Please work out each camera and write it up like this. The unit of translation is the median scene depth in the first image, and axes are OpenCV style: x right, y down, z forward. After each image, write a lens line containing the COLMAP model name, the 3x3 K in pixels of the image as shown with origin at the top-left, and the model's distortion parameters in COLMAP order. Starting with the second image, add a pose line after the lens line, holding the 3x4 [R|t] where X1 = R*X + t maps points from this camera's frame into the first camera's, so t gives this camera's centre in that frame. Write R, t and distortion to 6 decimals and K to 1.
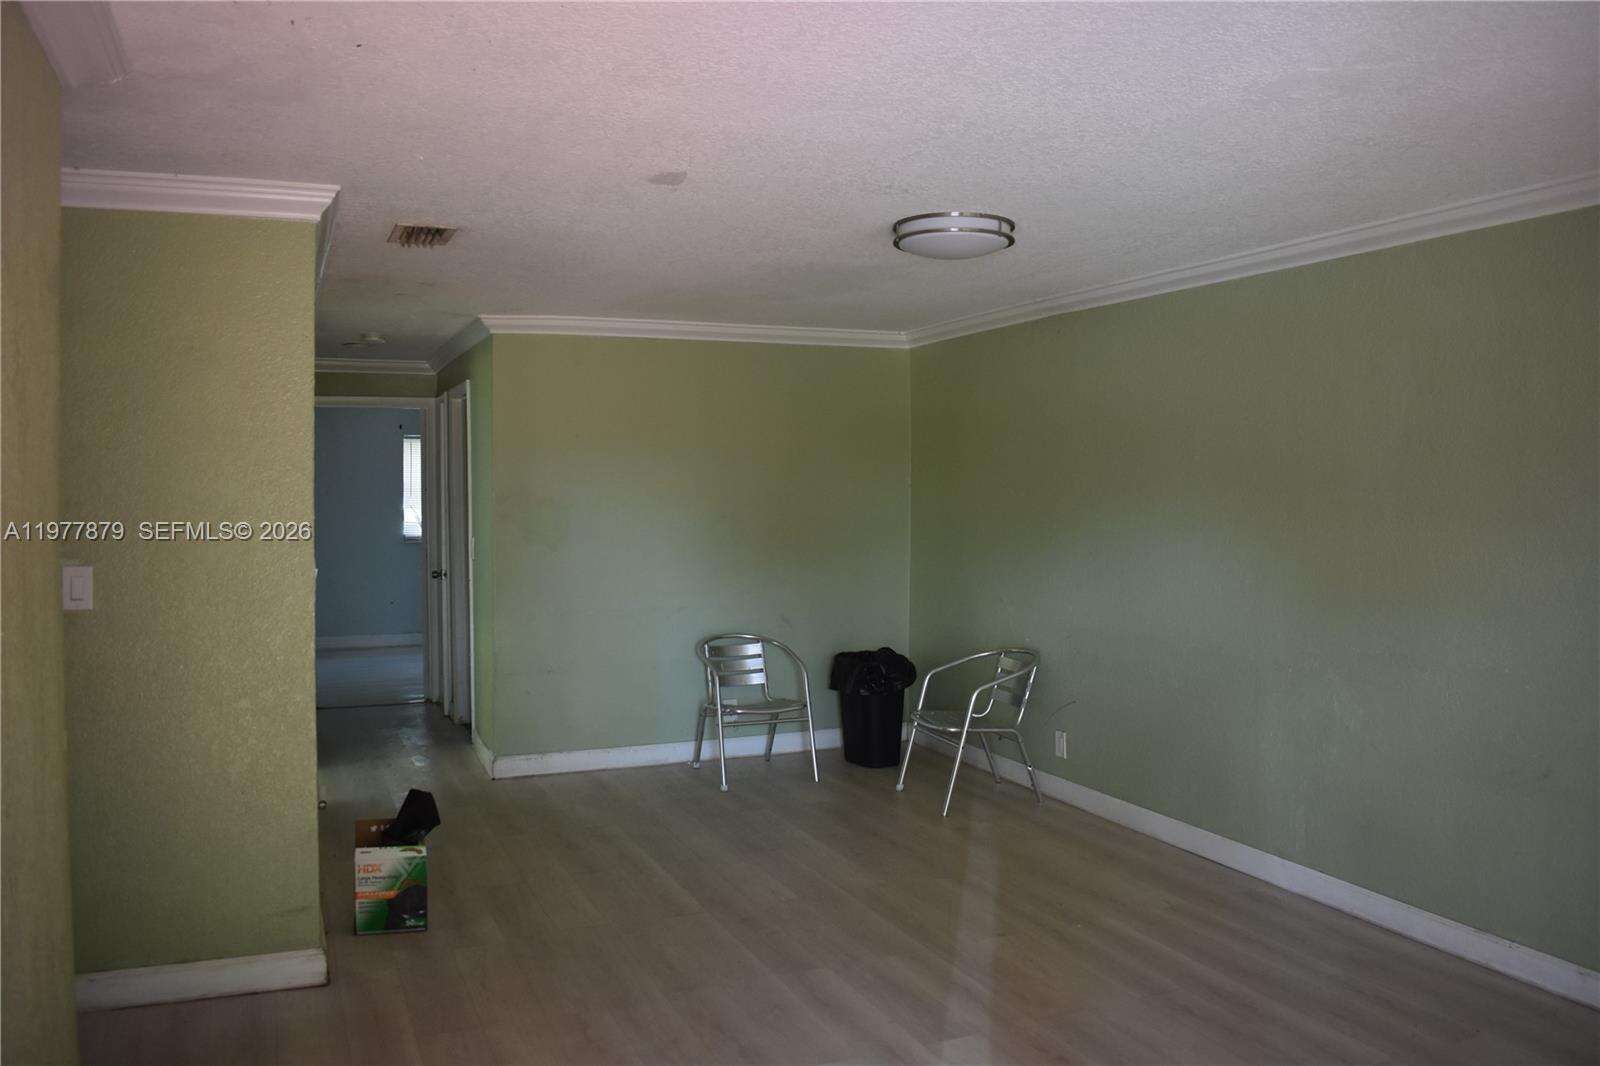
lens RADIAL K [[1279.5, 0, 800.0], [0, 1279.5, 533.0], [0, 0, 1]] dist [-0.097392, 0.017466]
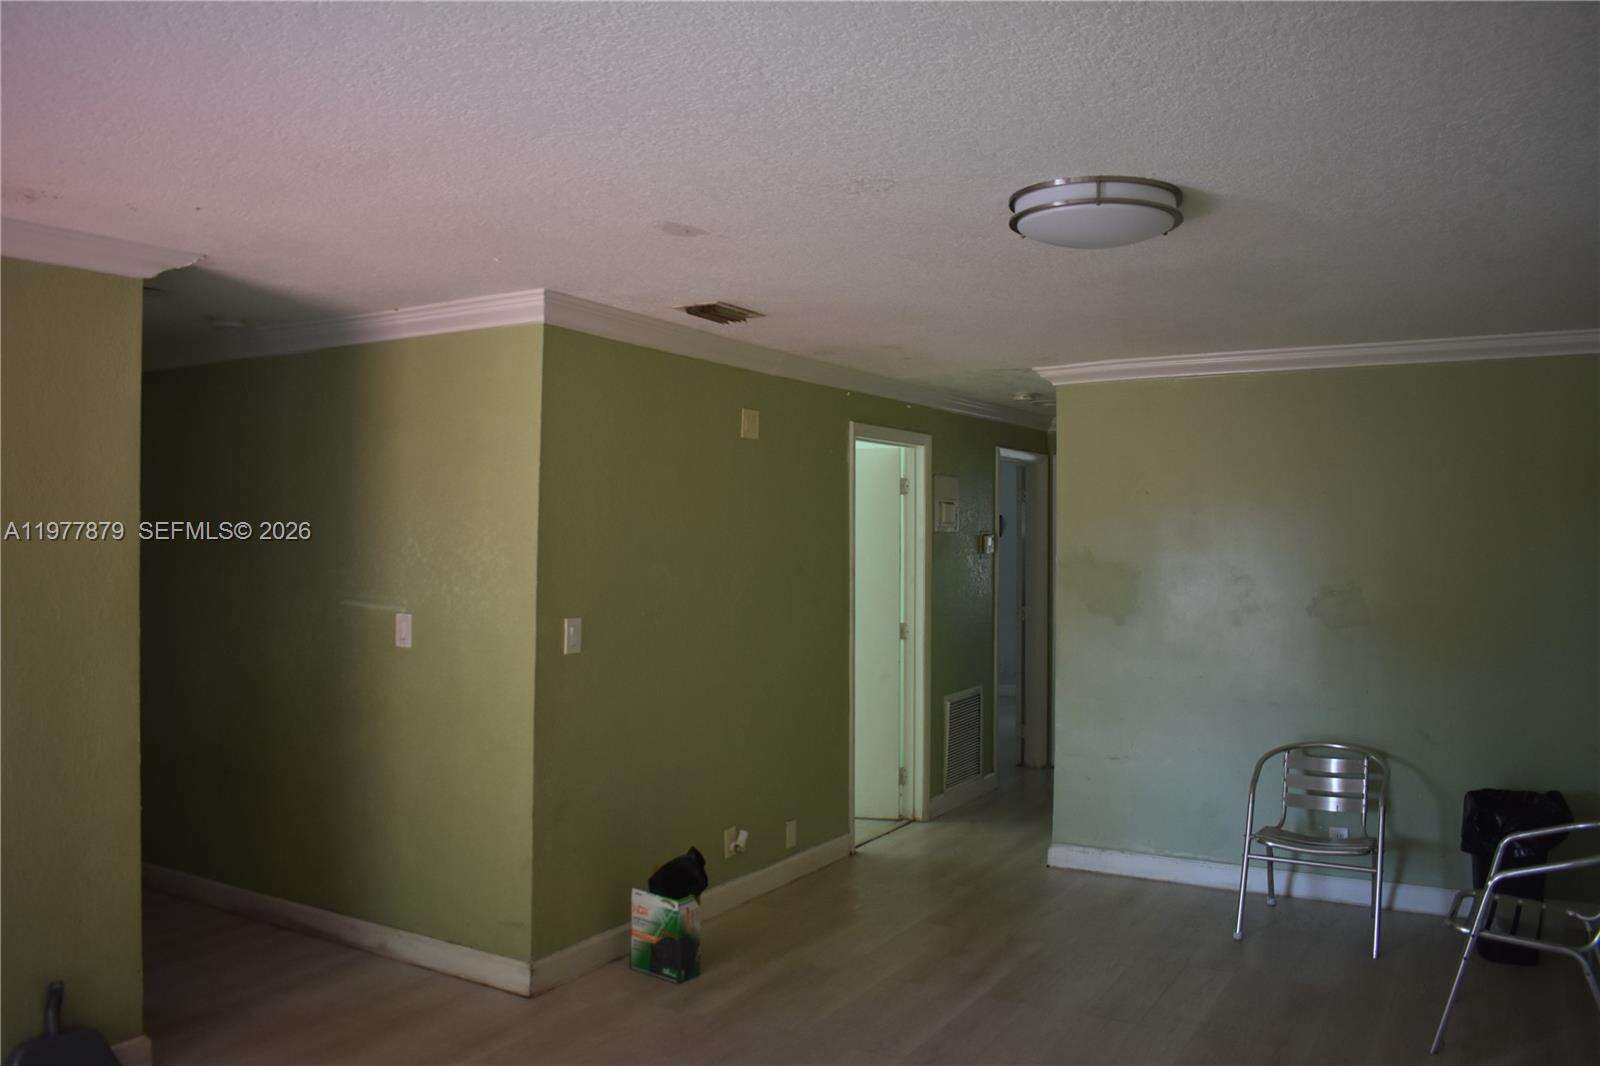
lens RADIAL K [[1279.5, 0, 800.0], [0, 1279.5, 533.0], [0, 0, 1]] dist [-0.097392, 0.017466]
pose [[0.568961, 0.001033, -0.822364, 0.619863], [-0.029218, 0.999393, -0.018959, -0.037565], [0.821845, 0.034815, 0.568646, 0.484622]]
